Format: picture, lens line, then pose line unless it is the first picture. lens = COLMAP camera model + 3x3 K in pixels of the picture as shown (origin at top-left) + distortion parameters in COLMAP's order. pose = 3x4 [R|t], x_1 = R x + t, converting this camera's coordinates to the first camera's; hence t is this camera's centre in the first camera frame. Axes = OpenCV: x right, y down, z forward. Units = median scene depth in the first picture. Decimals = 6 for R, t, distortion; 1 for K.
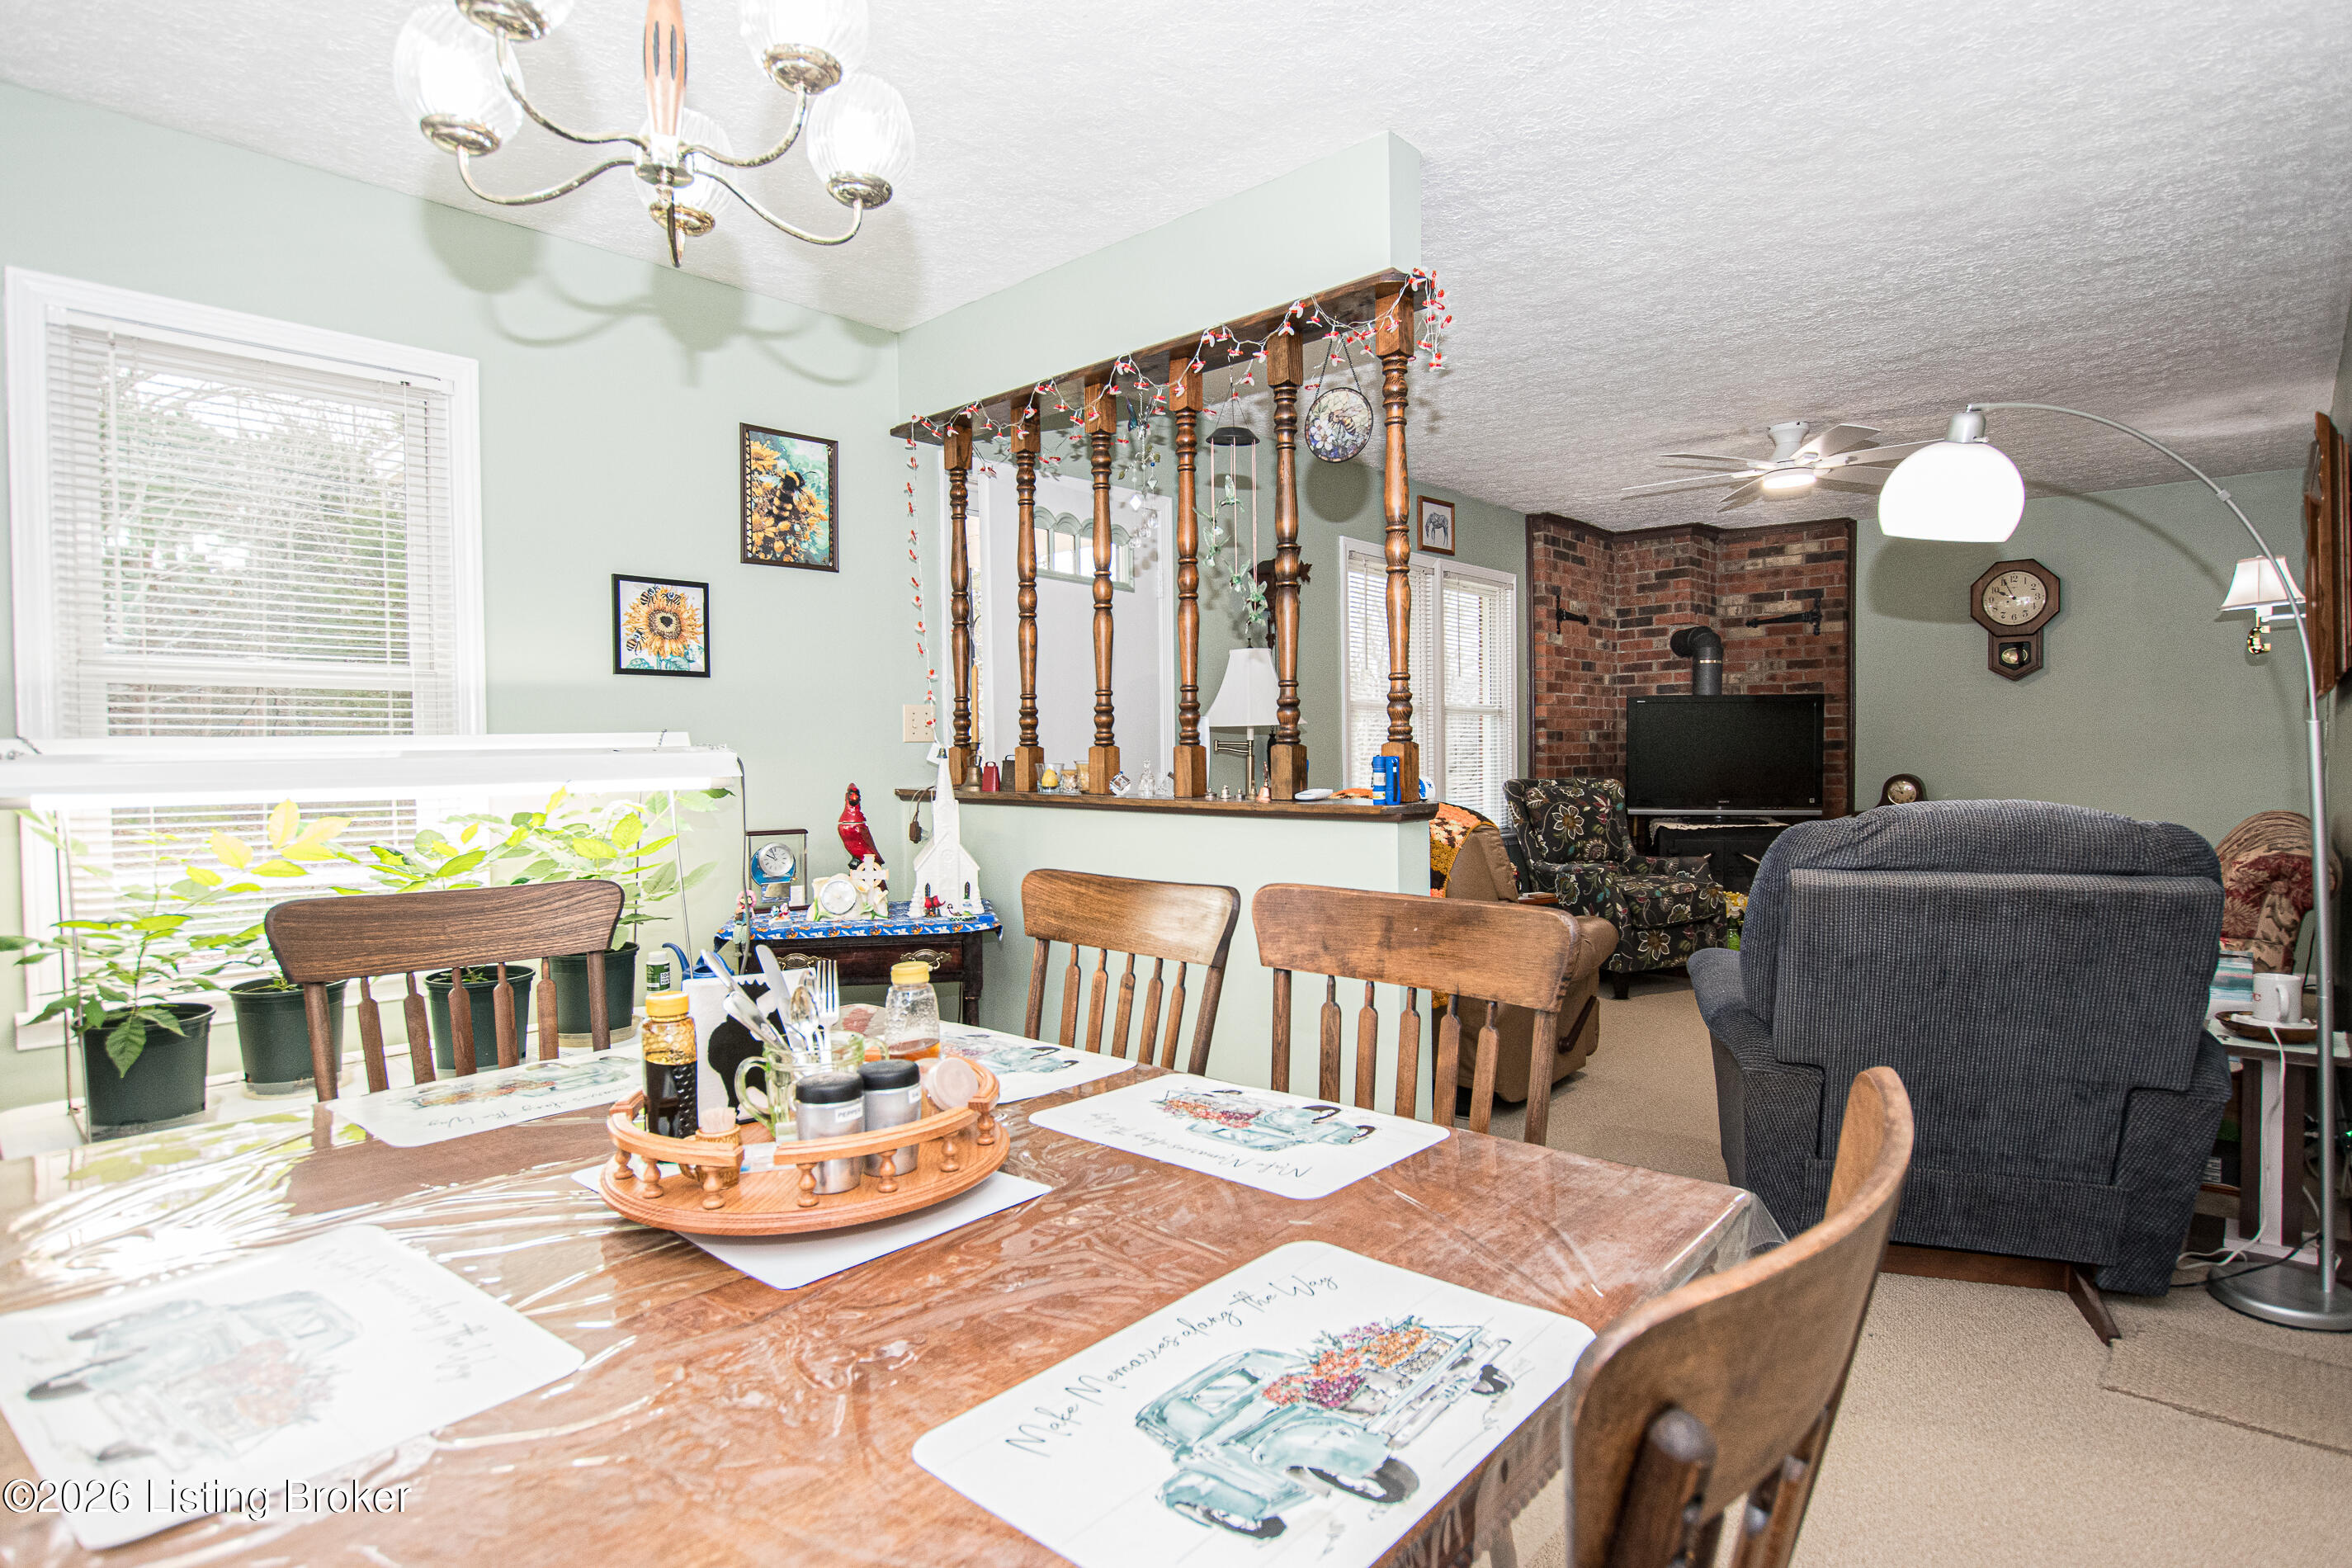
lens RADIAL K [[1236.1, 0, 1193.5], [0, 1236.1, 779.7], [0, 0, 1]] dist [-0.003226, 0.000162]
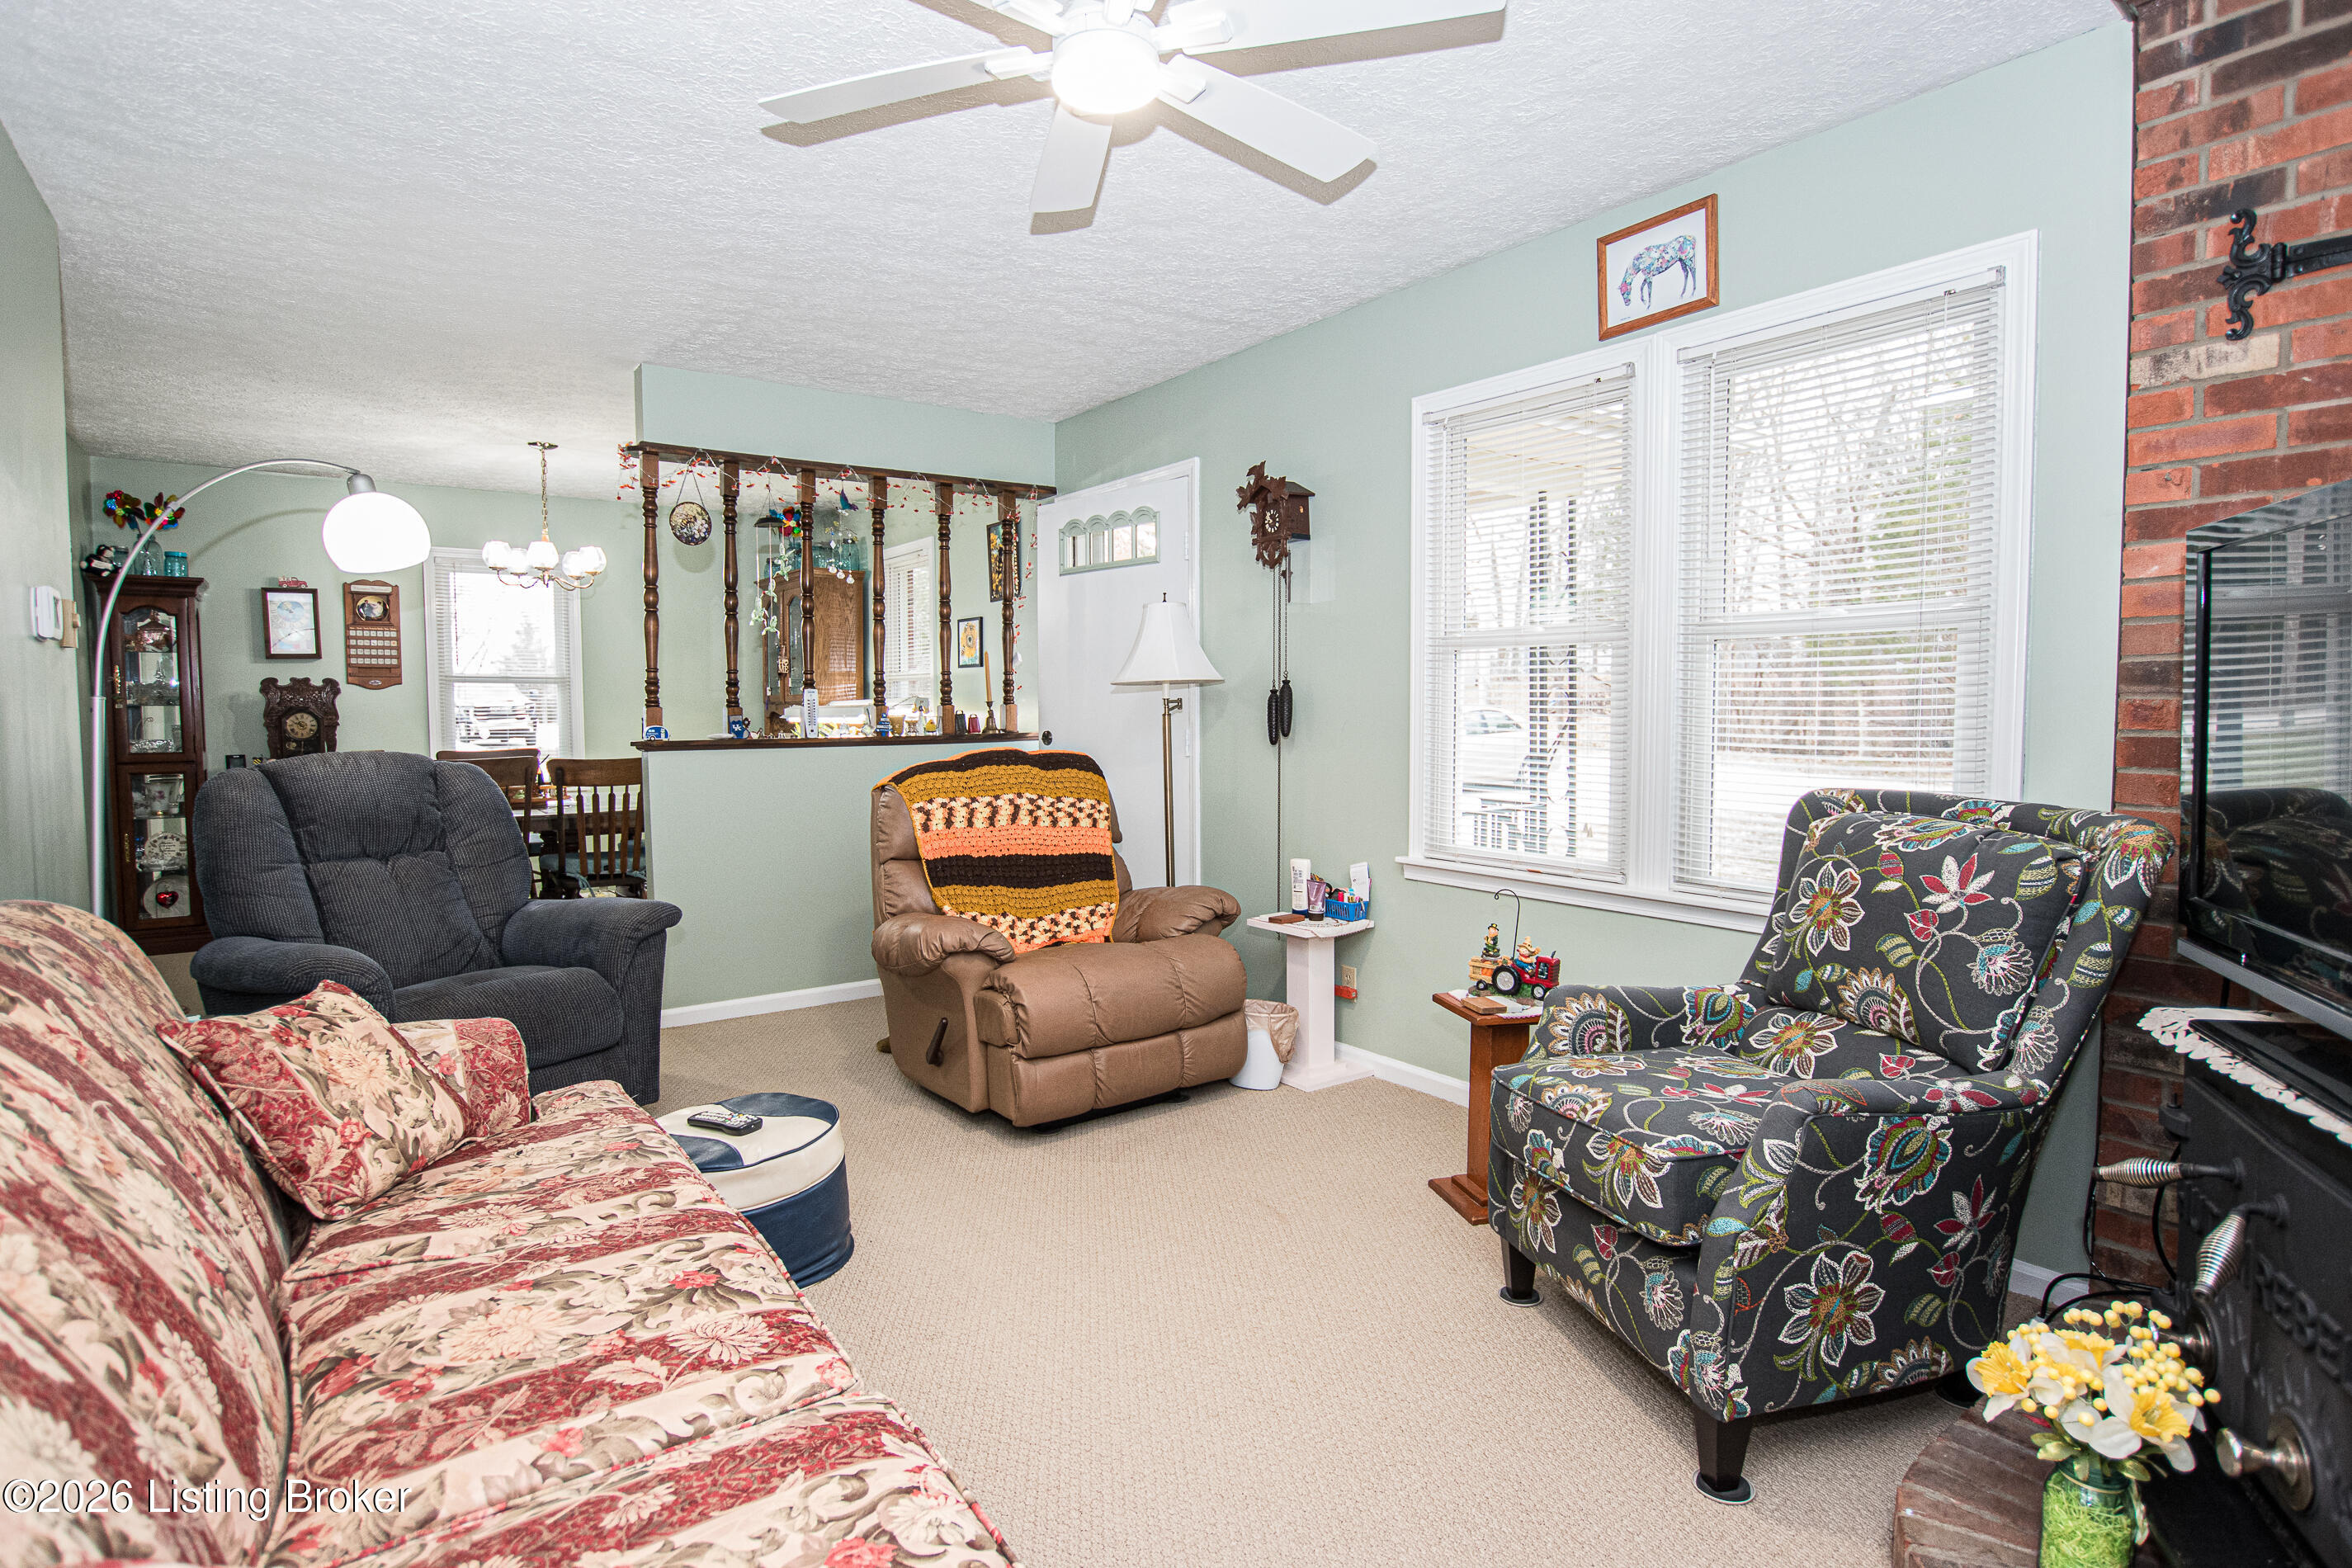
lens RADIAL K [[1207.5, 0, 1182.2], [0, 1207.5, 783.1], [0, 0, 1]] dist [-0.022080, 0.000851]
pose [[-0.224277, 0.072195, -0.971848, 0.632382], [-0.017544, 0.996791, 0.078097, -0.026437], [0.974368, 0.034565, -0.222291, 0.800506]]
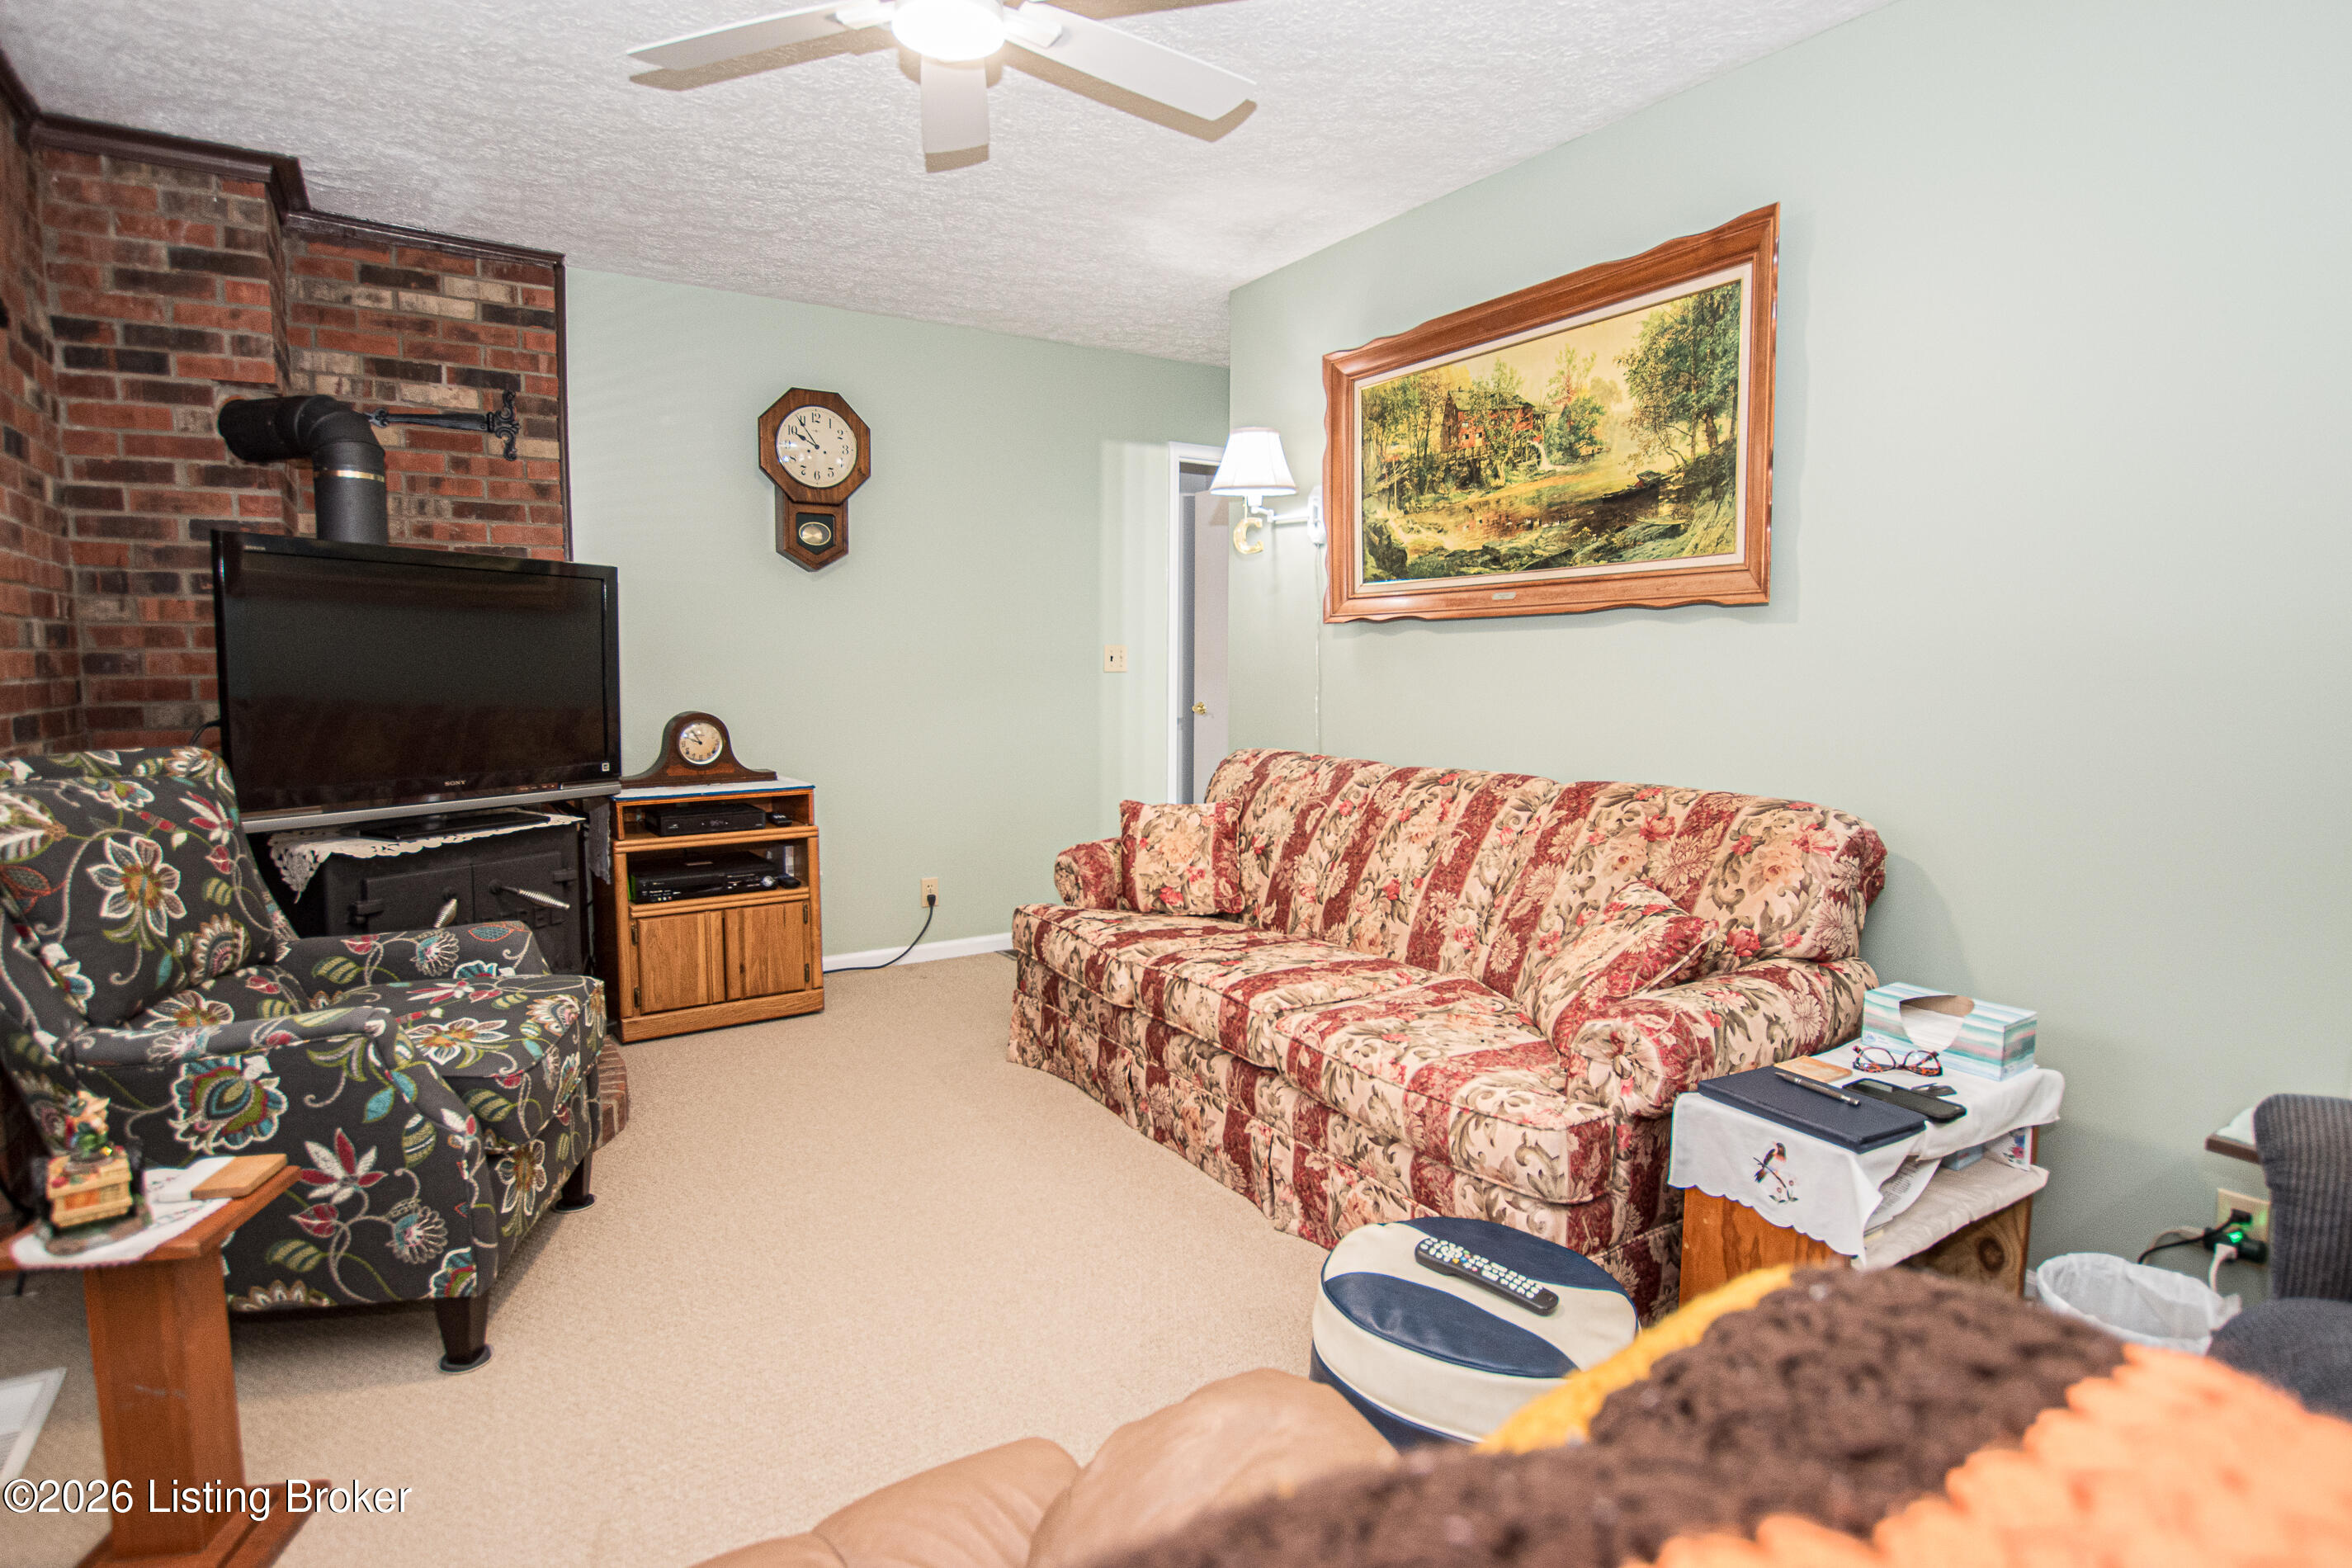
lens RADIAL K [[1207.5, 0, 1182.2], [0, 1207.5, 783.1], [0, 0, 1]] dist [-0.022080, 0.000851]
pose [[0.270012, -0.084611, 0.959132, 0.067109], [0.017263, 0.996397, 0.083038, -0.013971], [-0.962702, -0.005864, 0.270500, 0.579399]]
